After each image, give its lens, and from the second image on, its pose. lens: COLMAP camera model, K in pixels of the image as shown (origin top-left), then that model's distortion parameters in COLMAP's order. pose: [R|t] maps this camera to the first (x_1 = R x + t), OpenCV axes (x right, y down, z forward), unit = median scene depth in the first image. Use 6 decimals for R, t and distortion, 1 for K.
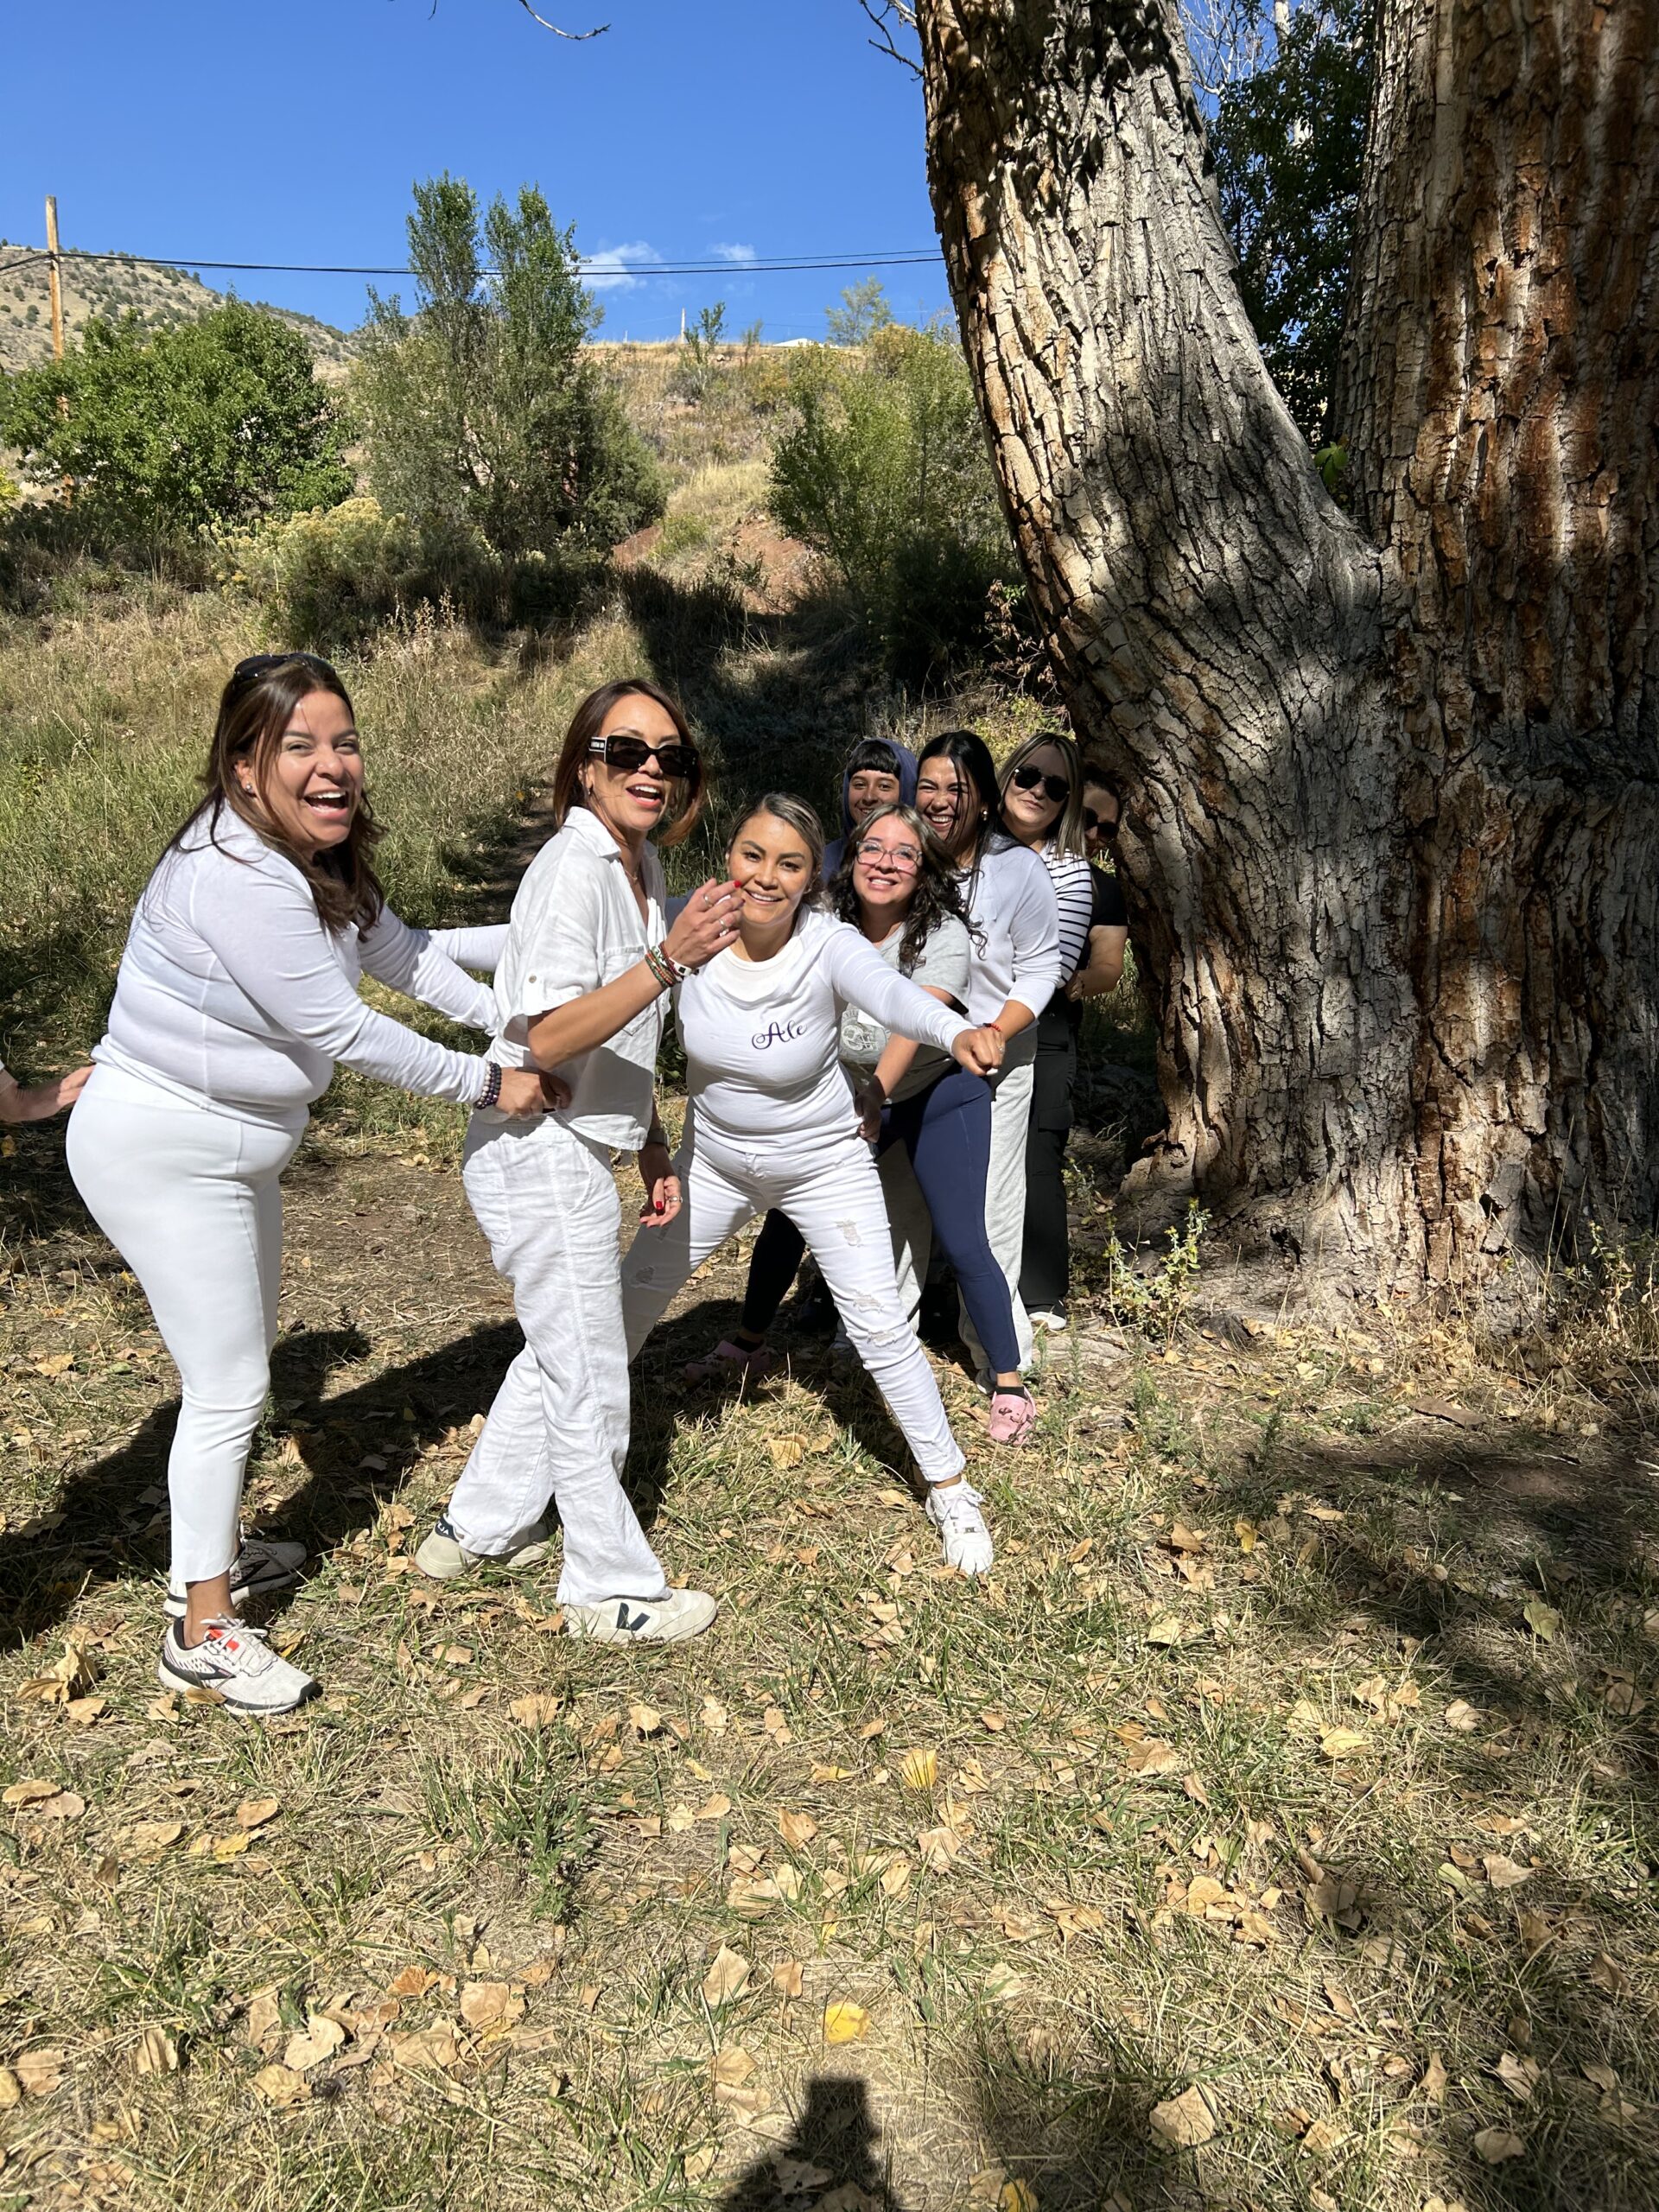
lens RADIAL K [[1658.7, 0, 829.5], [0, 1658.7, 1106.0], [0, 0, 1]] dist [0.037616, 0.002028]
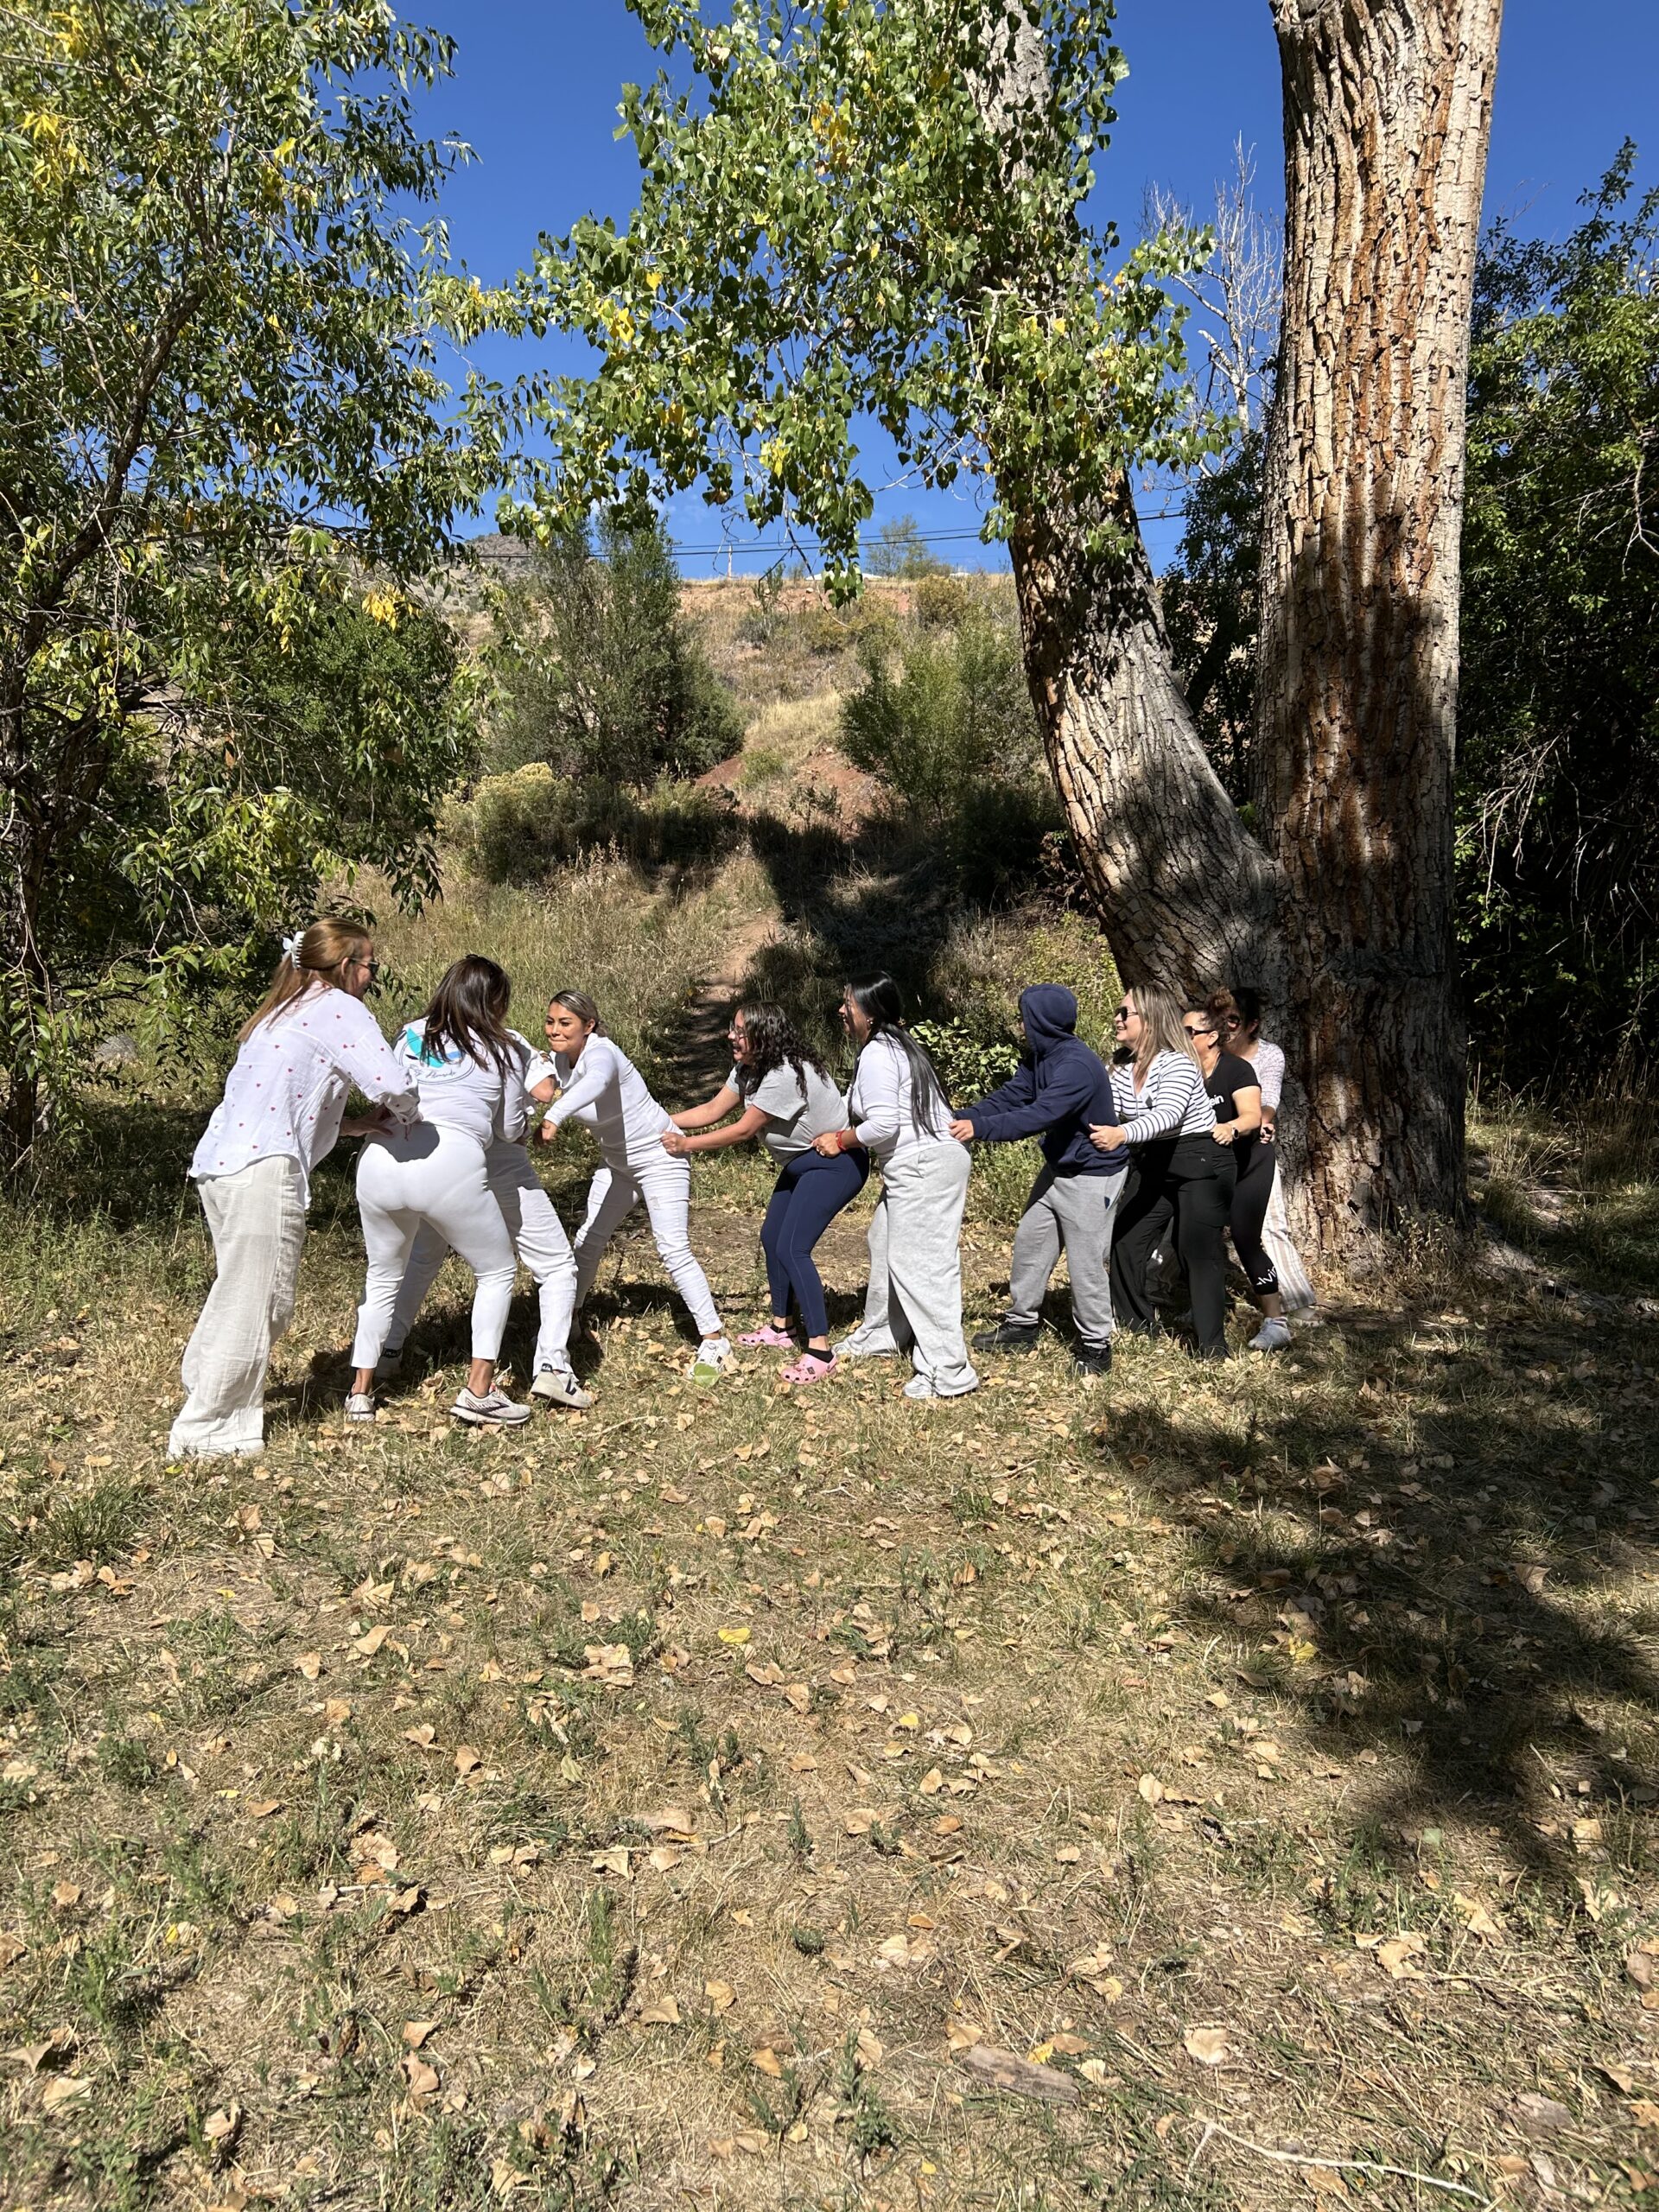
lens RADIAL K [[1669.5, 0, 829.5], [0, 1669.5, 1106.0], [0, 0, 1]] dist [0.129176, 0.000200]
pose [[0.999564, -0.021640, -0.020064, -0.138157], [0.019322, 0.993825, -0.109267, 0.140776], [0.022304, 0.108832, 0.993810, -0.862994]]
